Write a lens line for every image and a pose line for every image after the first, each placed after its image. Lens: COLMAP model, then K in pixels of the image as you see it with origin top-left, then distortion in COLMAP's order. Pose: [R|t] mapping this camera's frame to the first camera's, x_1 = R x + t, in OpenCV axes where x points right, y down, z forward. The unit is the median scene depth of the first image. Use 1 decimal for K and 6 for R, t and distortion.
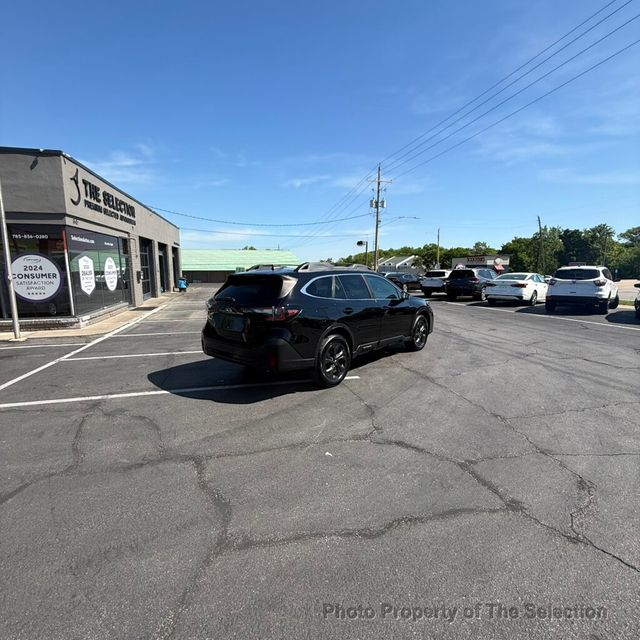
lens RADIAL K [[338.6, 0, 319.6], [0, 338.6, 323.2], [0, 0, 1]] dist [0.003498, -0.002646]
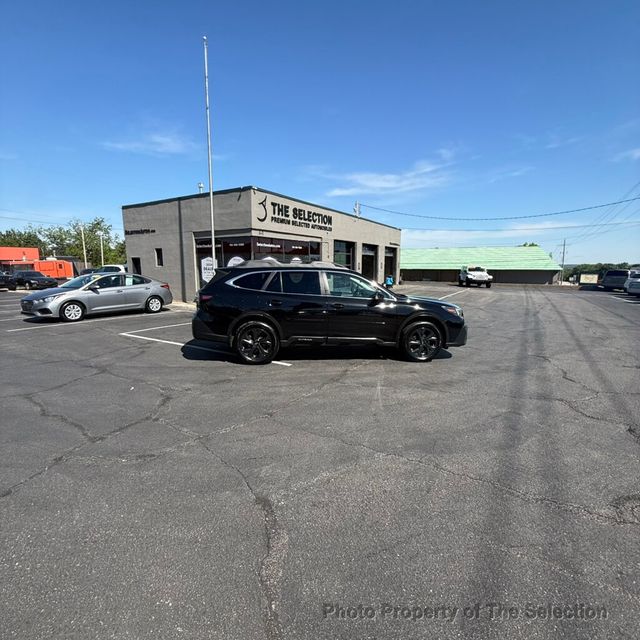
lens RADIAL K [[338.6, 0, 316.4], [0, 338.6, 319.6], [0, 0, 1]] dist [0.003498, -0.002646]
pose [[0.710117, 0.113200, -0.694924, 0.961589], [-0.114727, 0.992403, 0.044423, -0.045842], [0.694673, 0.048181, 0.717710, 0.281636]]
